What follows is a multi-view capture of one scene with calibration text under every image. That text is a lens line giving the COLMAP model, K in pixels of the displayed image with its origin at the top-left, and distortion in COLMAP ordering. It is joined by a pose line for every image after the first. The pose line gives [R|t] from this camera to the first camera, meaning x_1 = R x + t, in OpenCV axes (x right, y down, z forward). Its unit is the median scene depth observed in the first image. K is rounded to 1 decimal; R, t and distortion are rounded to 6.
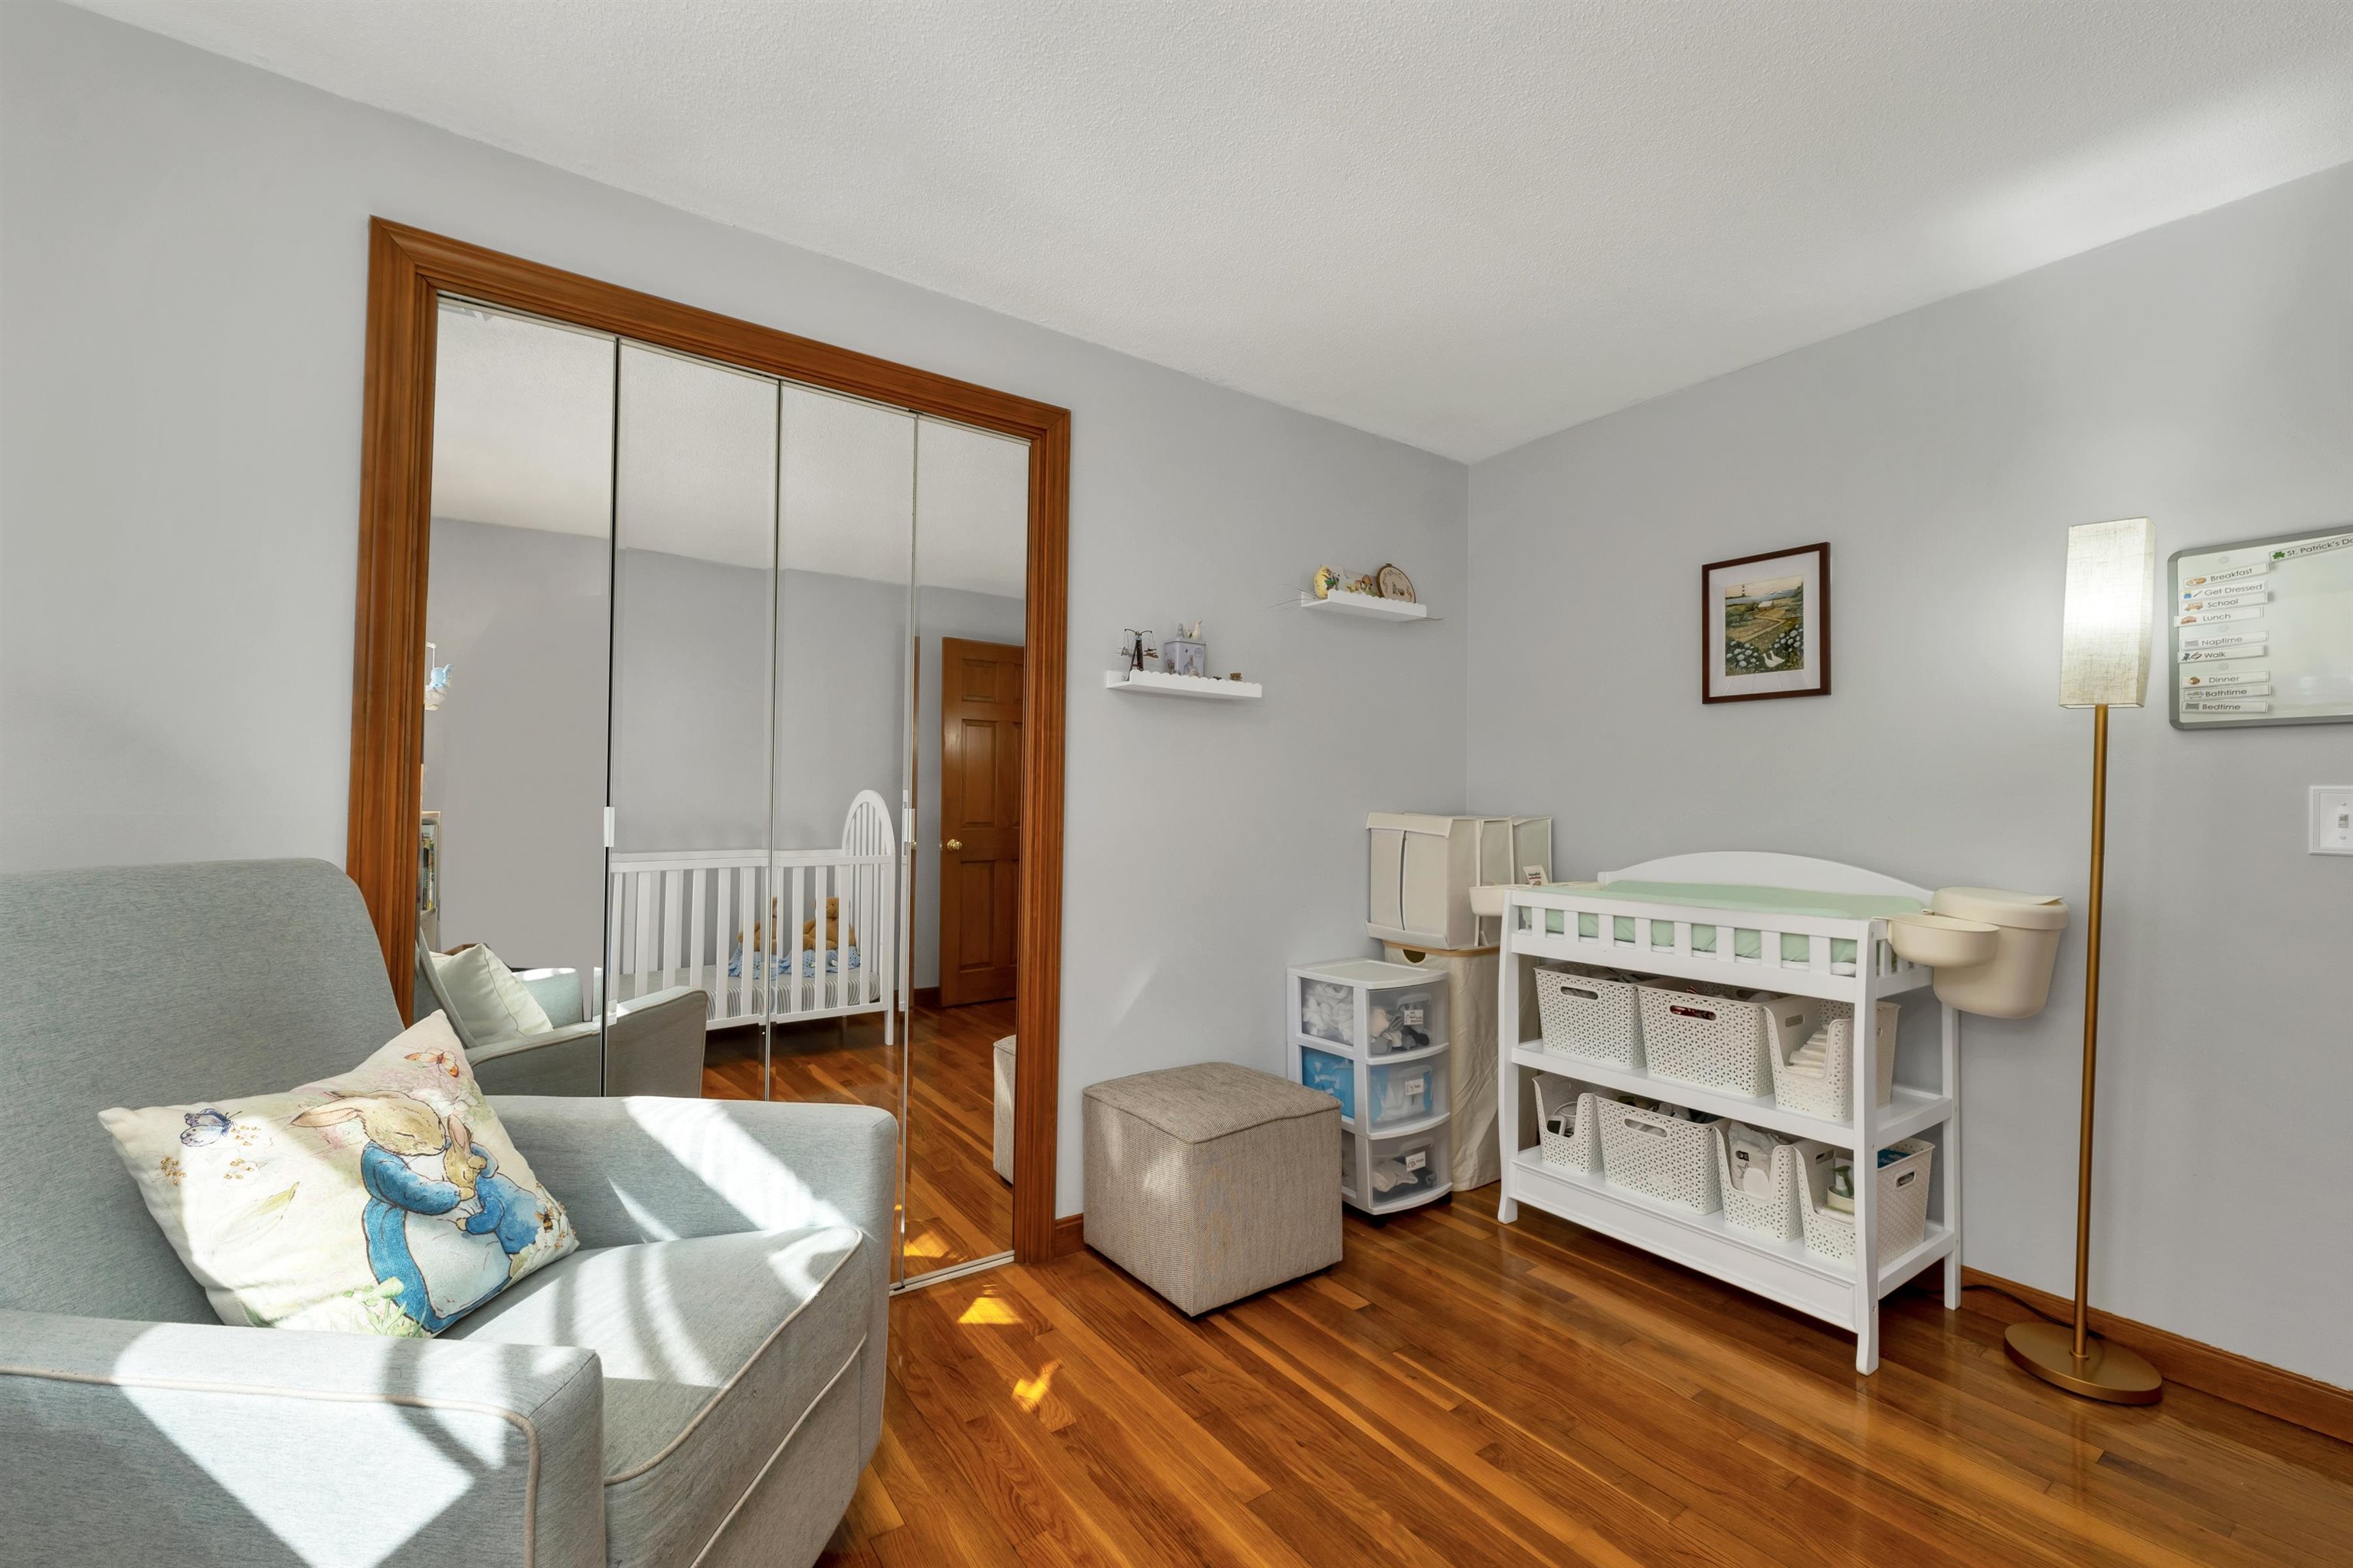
lens RADIAL K [[981.6, 0, 1172.4], [0, 981.6, 801.1], [0, 0, 1]] dist [-0.002631, -0.000116]
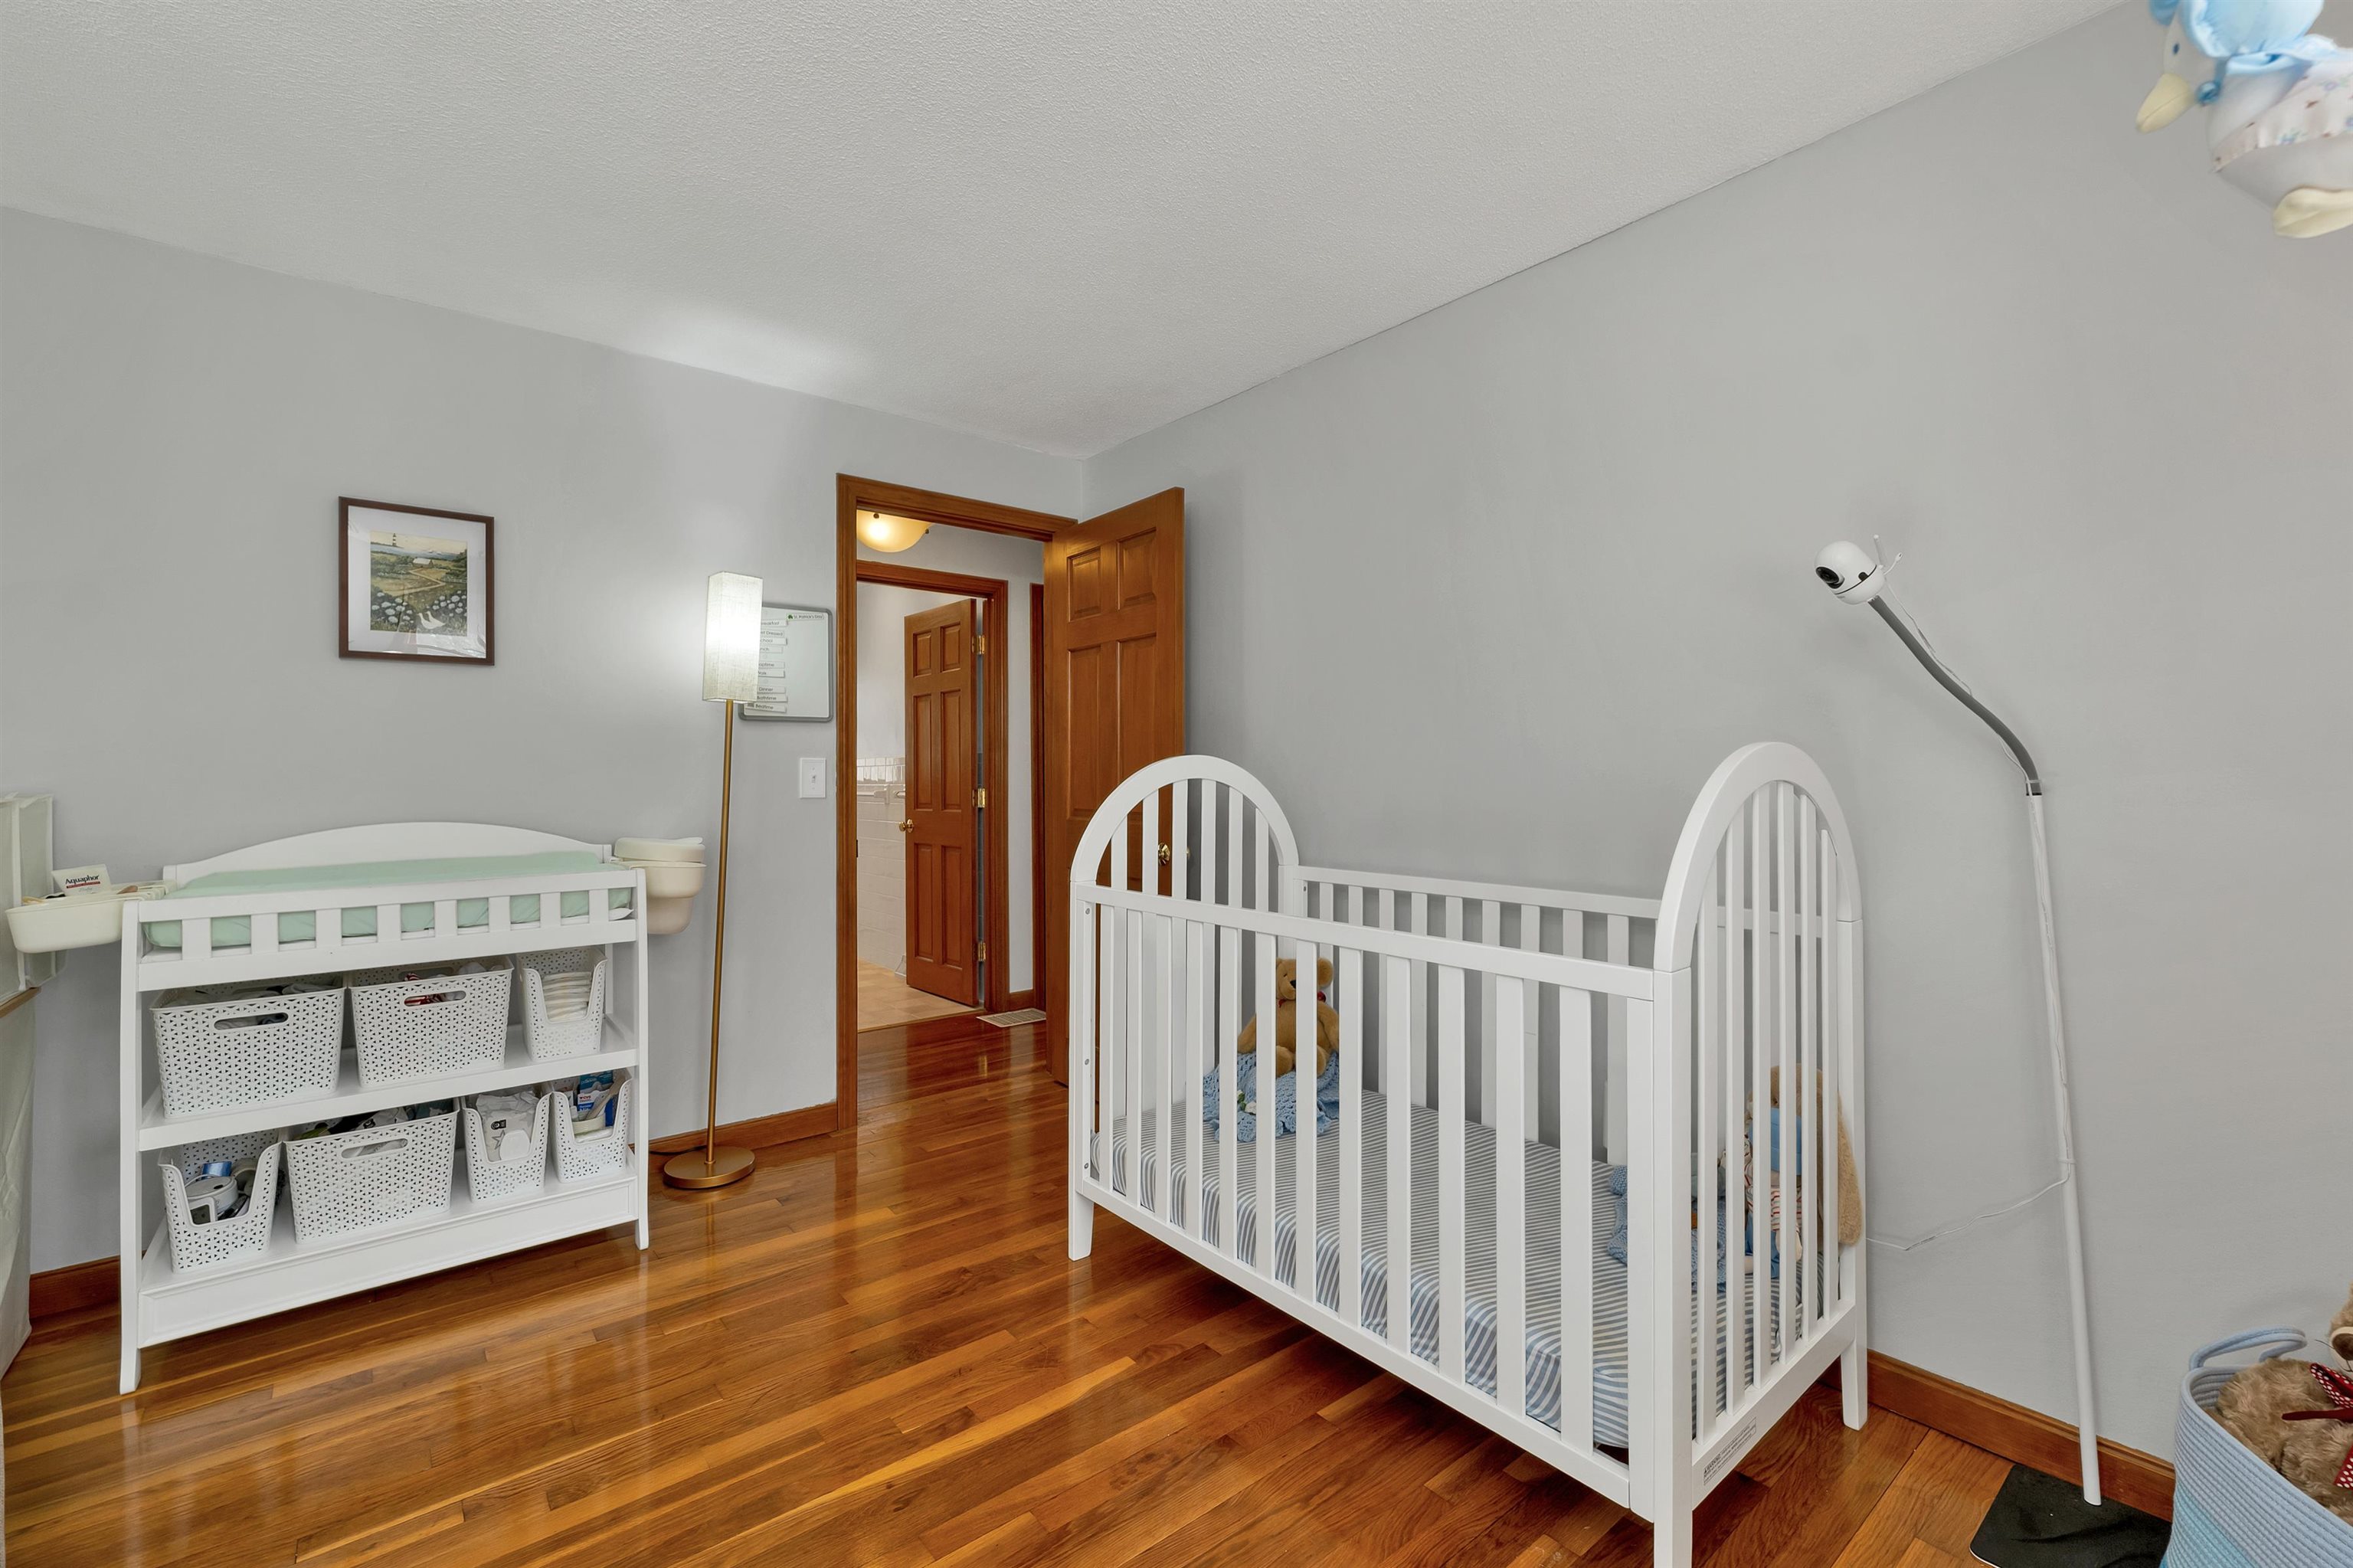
lens RADIAL K [[1001.9, 0, 1176.5], [0, 1001.9, 784.0], [0, 0, 1]] dist [0.001000, -0.000075]
pose [[-0.075427, -0.024015, 0.996862, -0.442192], [0.000462, 0.999709, 0.024119, -0.008590], [-0.997151, 0.002279, -0.075394, 0.359250]]
